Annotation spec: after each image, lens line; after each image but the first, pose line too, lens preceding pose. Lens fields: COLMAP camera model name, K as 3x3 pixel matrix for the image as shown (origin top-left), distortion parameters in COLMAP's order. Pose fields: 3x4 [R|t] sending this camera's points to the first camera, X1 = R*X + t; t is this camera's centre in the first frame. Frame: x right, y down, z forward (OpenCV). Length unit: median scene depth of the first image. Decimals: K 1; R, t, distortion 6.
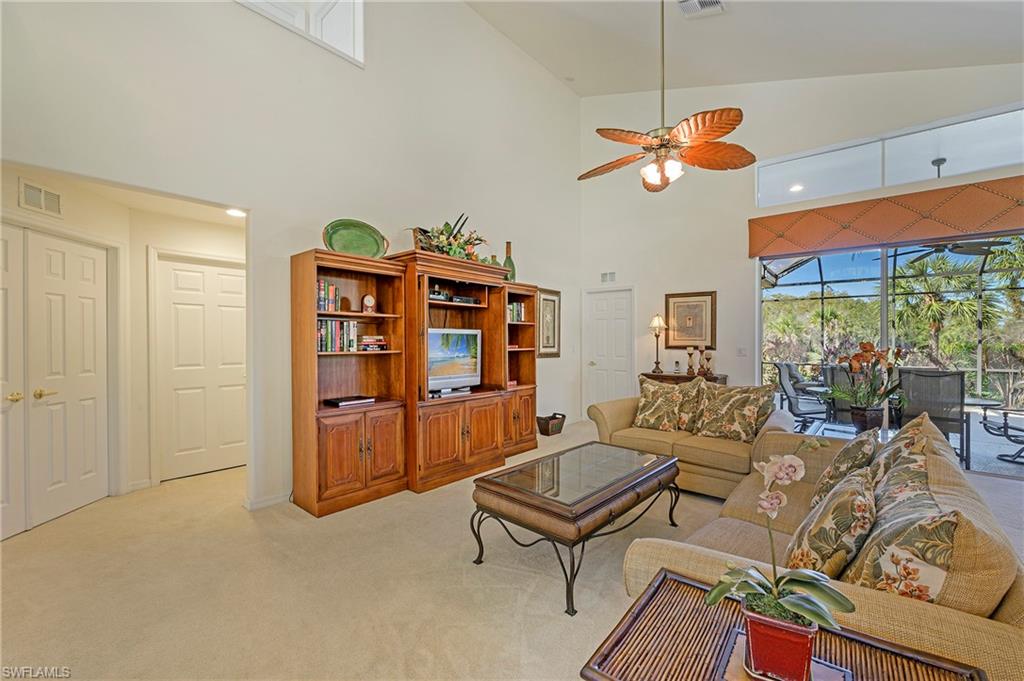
lens RADIAL K [[417.6, 0, 504.8], [0, 417.6, 341.5], [0, 0, 1]] dist [0.001846, 0.000383]
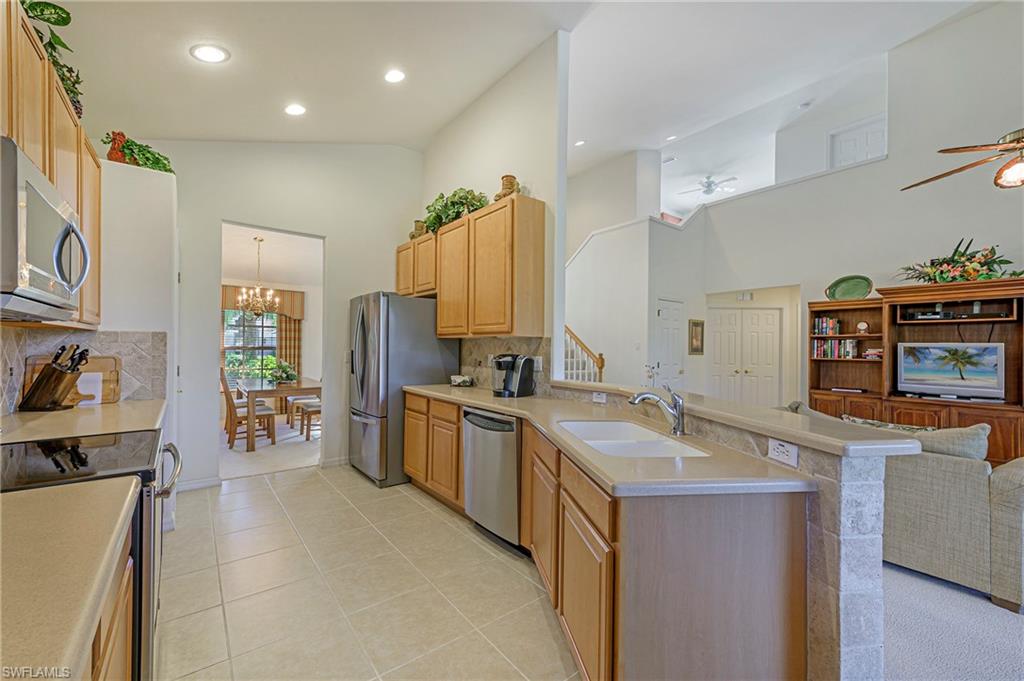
lens RADIAL K [[417.6, 0, 504.8], [0, 417.6, 341.5], [0, 0, 1]] dist [0.001846, 0.000383]
pose [[-0.185589, -0.019193, -0.982440, 1.142056], [-0.015225, 0.999745, -0.016655, 0.003963], [0.982510, 0.011867, -0.185834, 0.009270]]
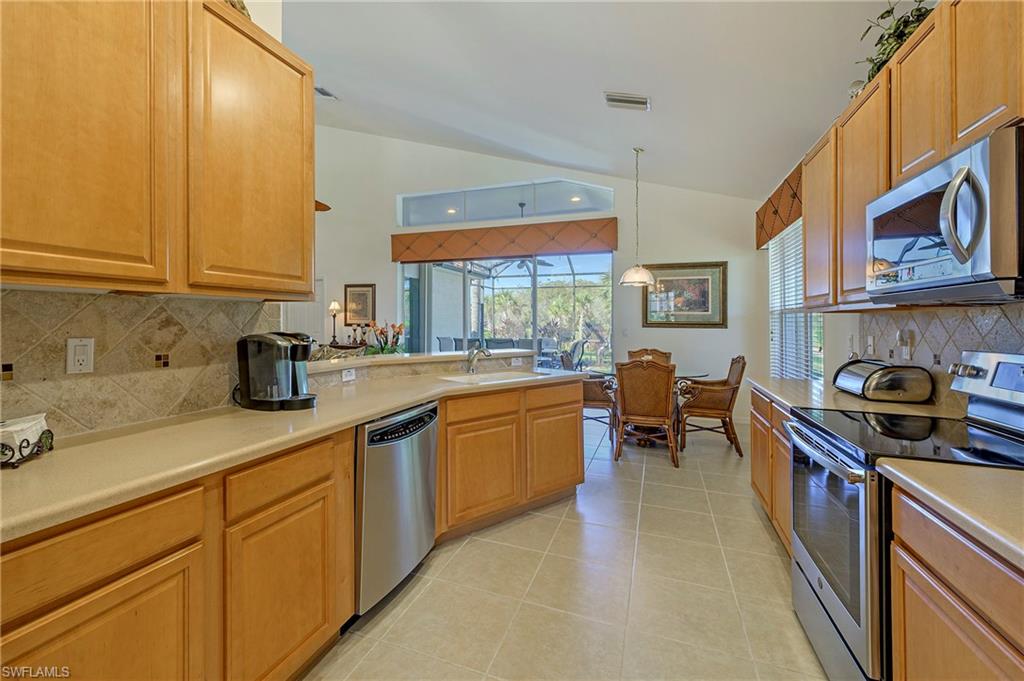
lens RADIAL K [[432.2, 0, 489.7], [0, 432.2, 333.9], [0, 0, 1]] dist [-0.000649, -0.000096]
pose [[0.936641, -0.007288, 0.350216, 0.448234], [-0.002795, 0.999596, 0.028278, 0.003509], [-0.350281, -0.027465, 0.936242, -0.590762]]
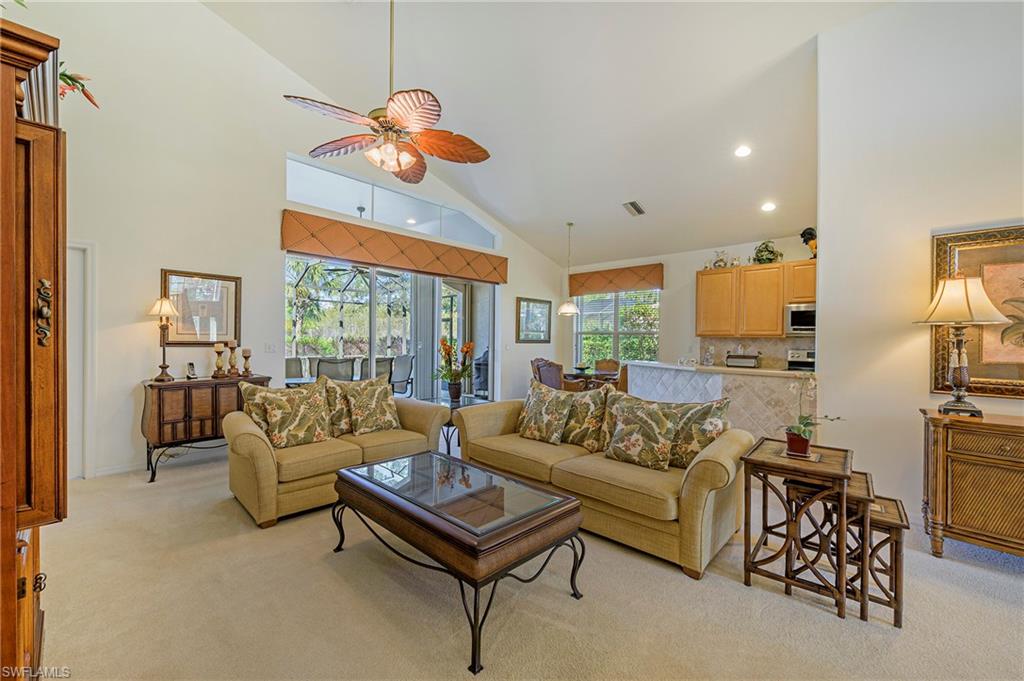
lens RADIAL K [[411.9, 0, 511.8], [0, 411.9, 346.7], [0, 0, 1]] dist [0.005223, 0.000149]
pose [[0.024298, -0.019716, 0.999510, -0.403177], [-0.007944, 0.999770, 0.019915, -0.001060], [-0.999673, -0.008424, 0.024136, 0.527212]]
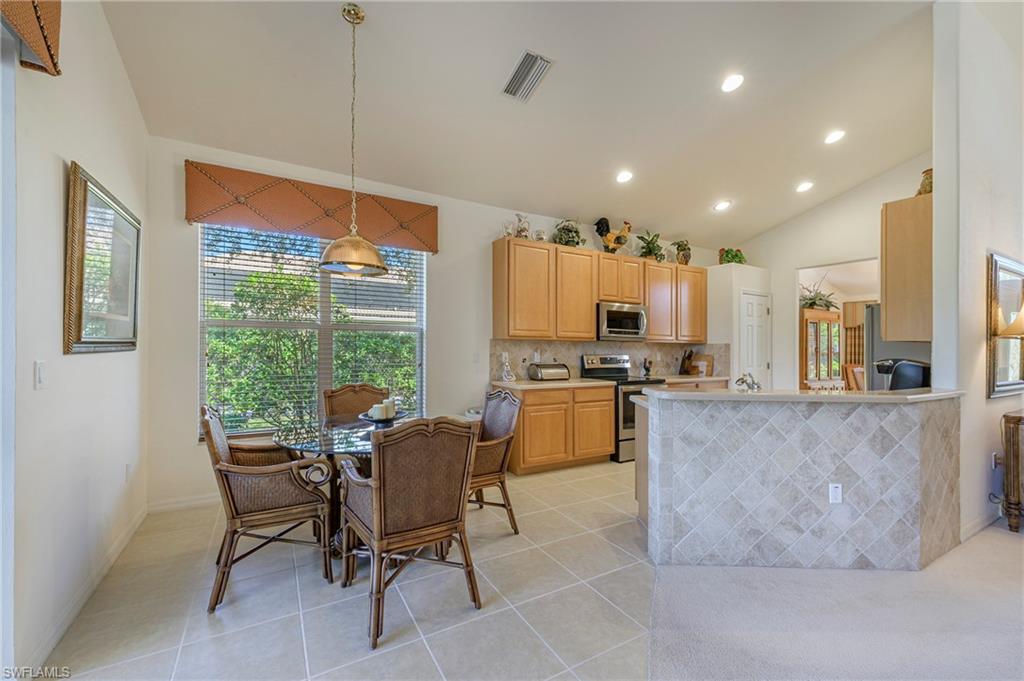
lens RADIAL K [[411.9, 0, 511.8], [0, 411.9, 346.7], [0, 0, 1]] dist [0.005223, 0.000149]
pose [[-0.949626, -0.018821, 0.312821, 0.834945], [-0.017726, 0.999823, 0.006345, 0.000800], [-0.312885, 0.000480, -0.949791, 0.815240]]
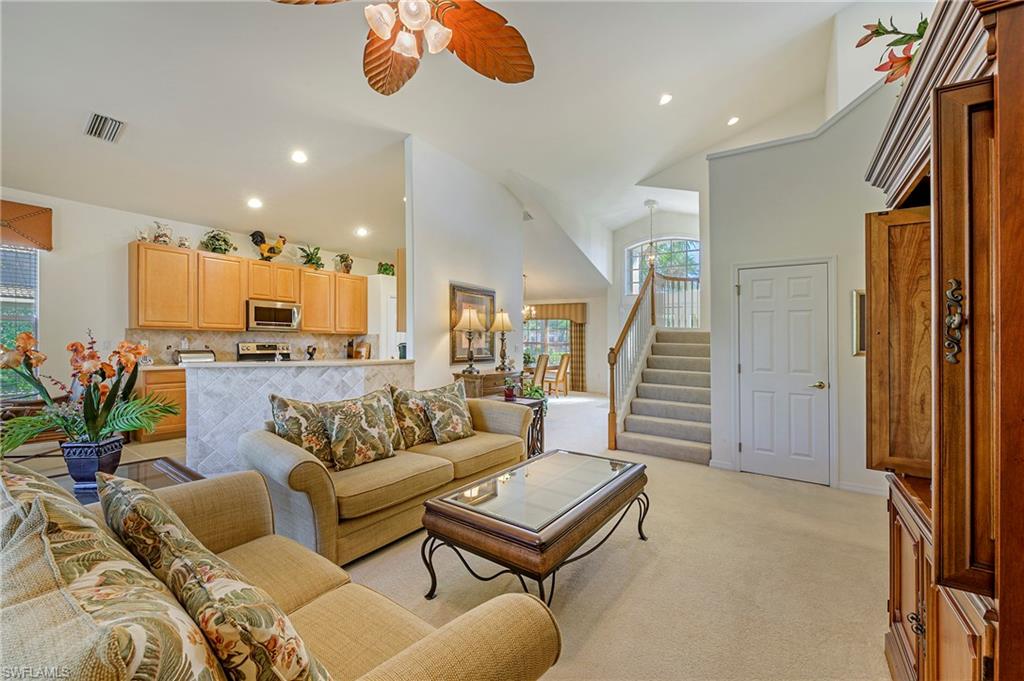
lens RADIAL K [[412.2, 0, 509.7], [0, 412.2, 340.3], [0, 0, 1]] dist [-0.001281, -0.000283]
pose [[-0.992876, -0.019547, -0.117535, 0.244770], [-0.019894, 0.999801, 0.001784, -0.001253], [0.117477, 0.004110, -0.993067, 1.156141]]
